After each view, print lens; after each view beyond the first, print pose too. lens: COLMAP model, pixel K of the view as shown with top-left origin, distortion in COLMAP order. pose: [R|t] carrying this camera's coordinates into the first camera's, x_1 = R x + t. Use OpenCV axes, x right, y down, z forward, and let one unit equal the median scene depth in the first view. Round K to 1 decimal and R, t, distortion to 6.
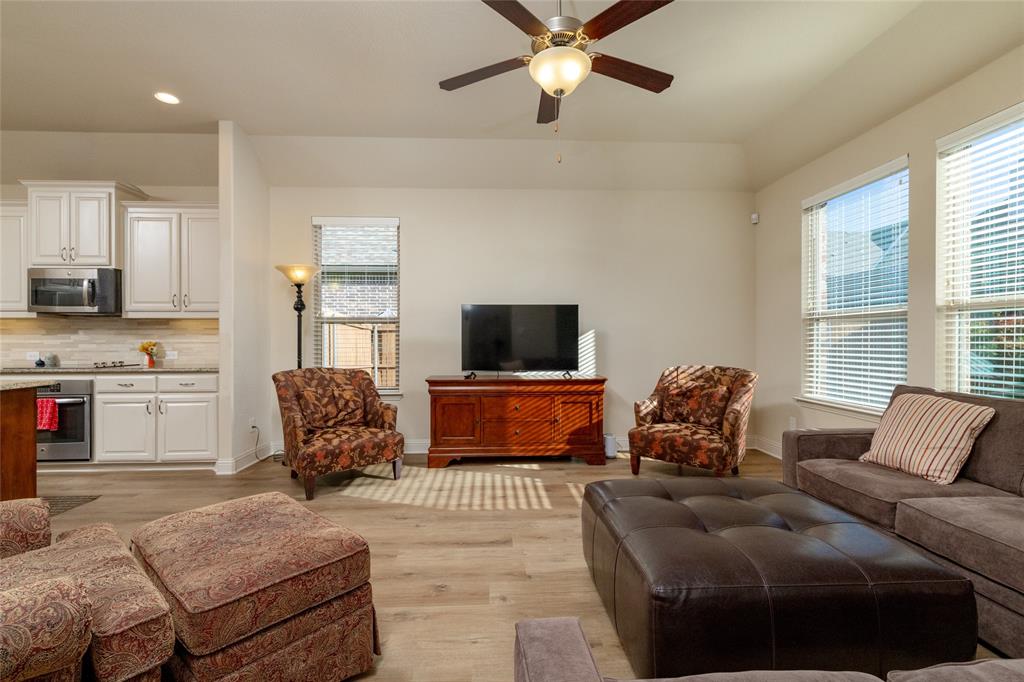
lens RADIAL K [[457.7, 0, 510.8], [0, 457.7, 339.5], [0, 0, 1]] dist [-0.000982, 0.002075]
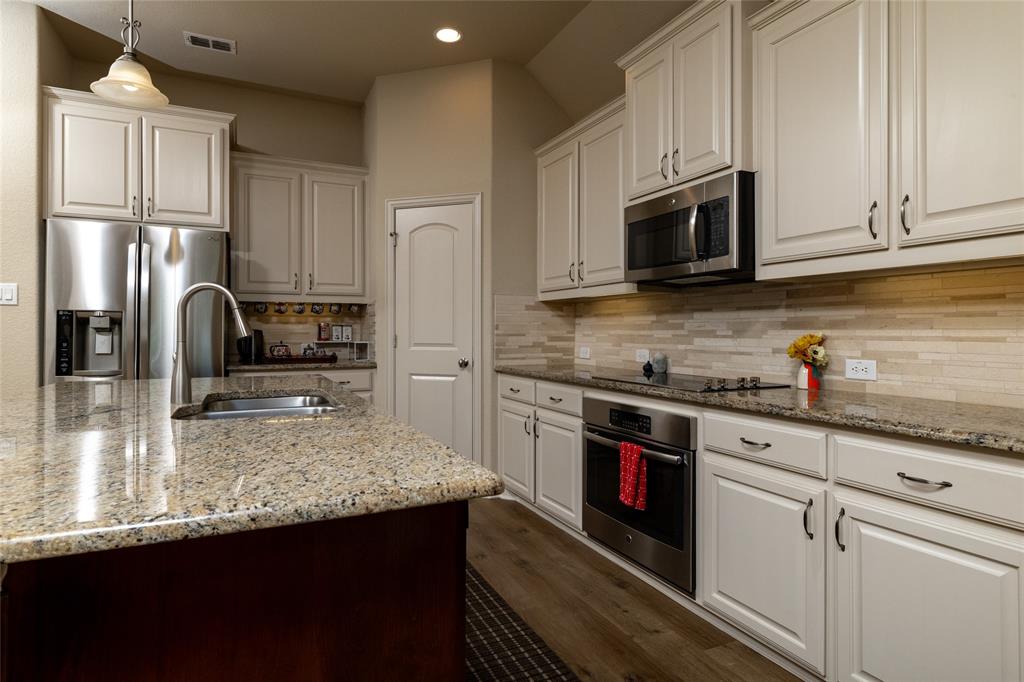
lens RADIAL K [[556.5, 0, 504.5], [0, 556.5, 330.0], [0, 0, 1]] dist [0.007200, 0.000439]
pose [[0.390423, 0.001205, -0.920635, -0.476719], [-0.000980, 0.999999, 0.000894, 0.000205], [0.920635, 0.000553, 0.390423, 0.604499]]
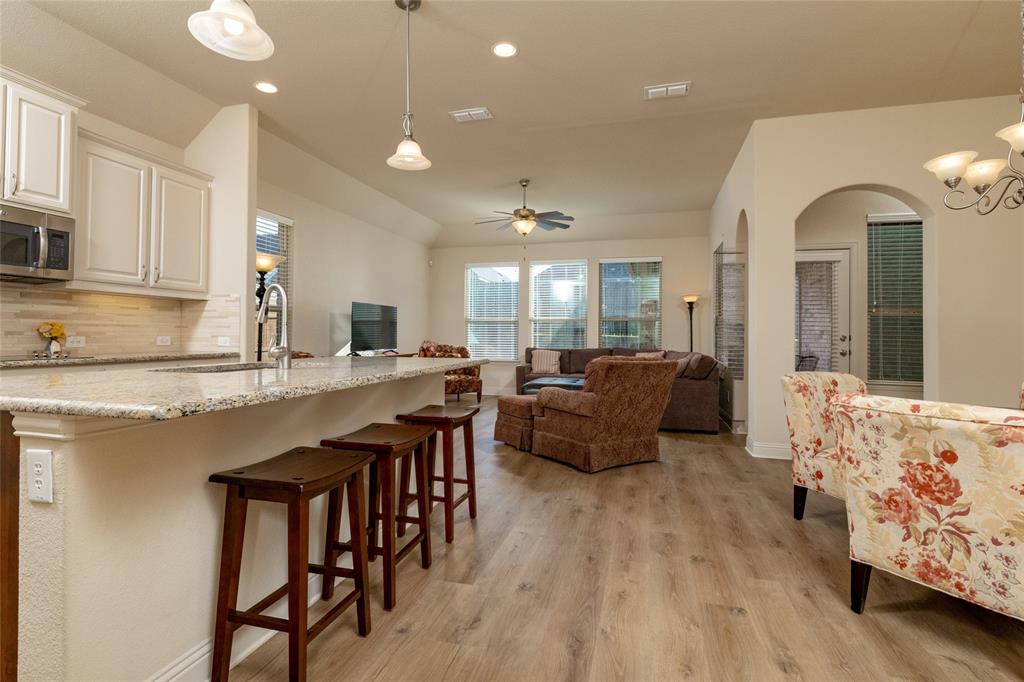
lens RADIAL K [[492.0, 0, 502.9], [0, 492.0, 327.4], [0, 0, 1]] dist [0.000804, 0.000721]
pose [[0.319674, 0.019165, 0.947334, -1.445828], [-0.010754, 0.999804, -0.016598, 0.019590], [-0.947467, -0.004882, 0.319818, 0.127586]]
